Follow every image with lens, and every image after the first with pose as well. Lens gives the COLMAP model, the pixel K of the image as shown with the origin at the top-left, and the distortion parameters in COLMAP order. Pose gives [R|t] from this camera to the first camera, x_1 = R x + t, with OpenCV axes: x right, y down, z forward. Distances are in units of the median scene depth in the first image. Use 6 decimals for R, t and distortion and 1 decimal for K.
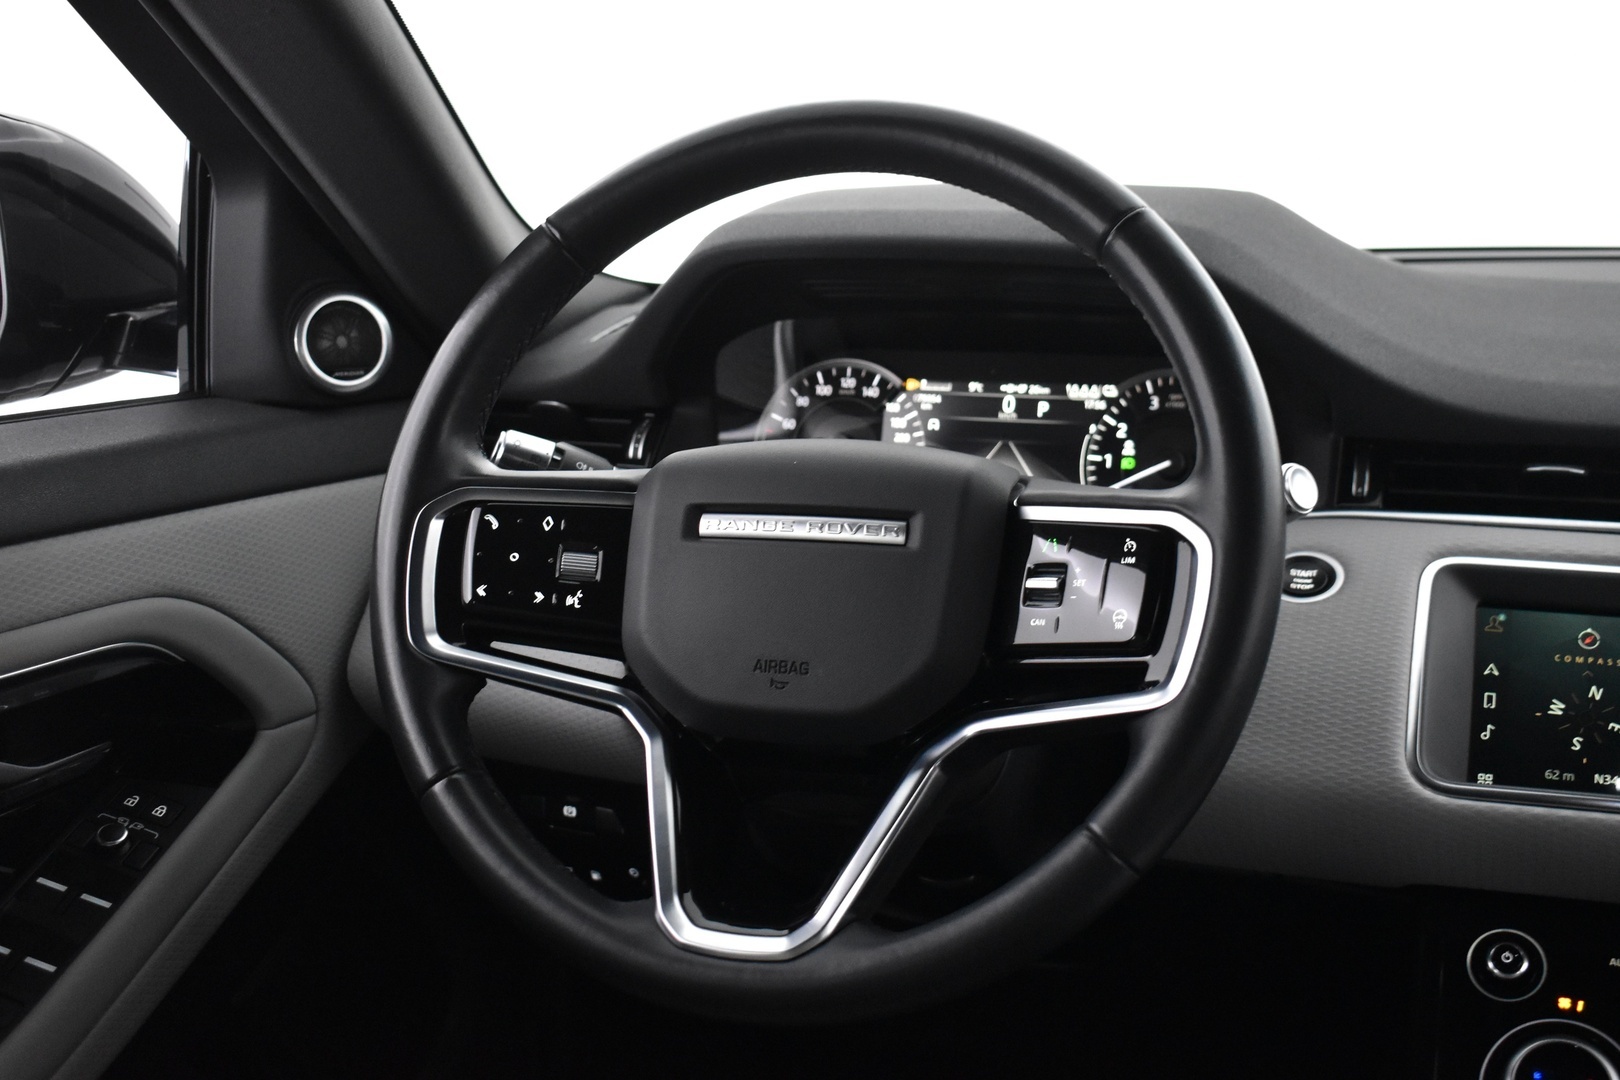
lens RADIAL K [[2004.4, 0, 816.5], [0, 2004.4, 525.3], [0, 0, 1]] dist [0.025455, 0.000000]
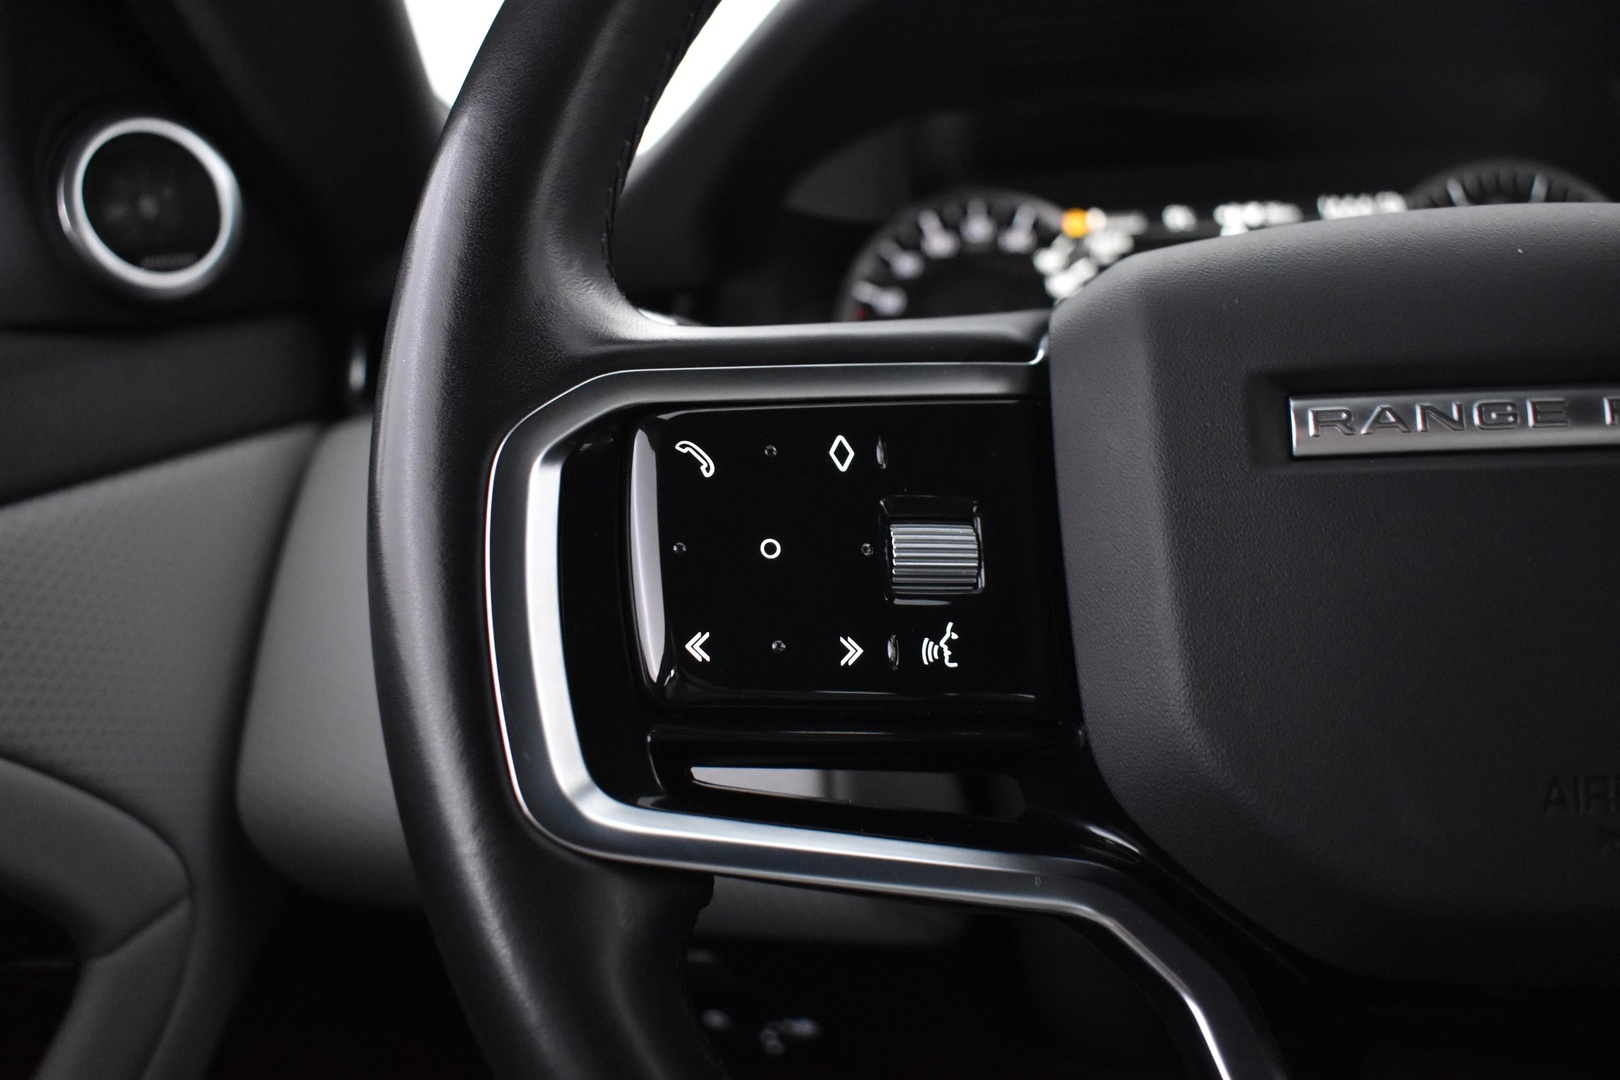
lens RADIAL K [[1531.1, 0, 778.1], [0, 1531.1, 518.6], [0, 0, 1]] dist [0.000882, 0.000000]
pose [[0.978795, -0.091392, 0.183324, -0.188326], [0.086692, 0.995672, 0.033506, 0.000527], [-0.185593, -0.016903, 0.982481, 0.674763]]
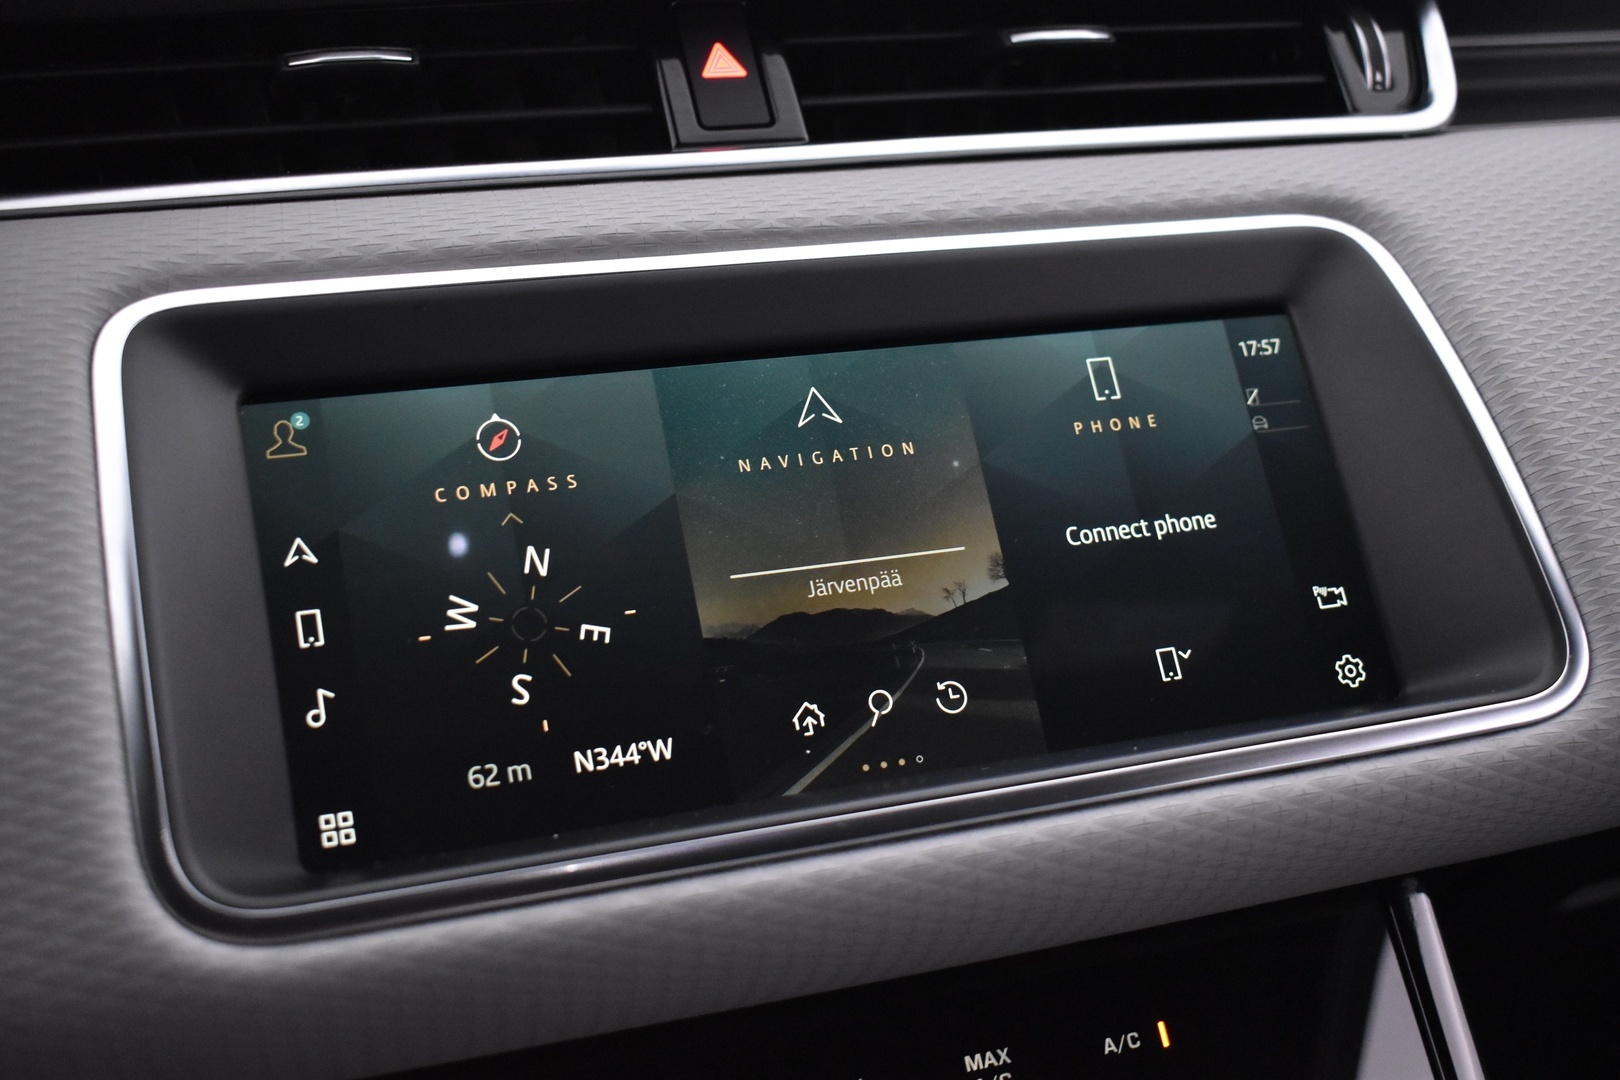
lens RADIAL K [[2004.4, 0, 810.8], [0, 2004.4, 541.1], [0, 0, 1]] dist [0.025455, 0.000000]
pose [[0.799603, -0.214727, 0.560828, 0.189983], [0.117048, 0.971704, 0.205159, -0.003273], [-0.589012, -0.098402, 0.802111, 0.611621]]
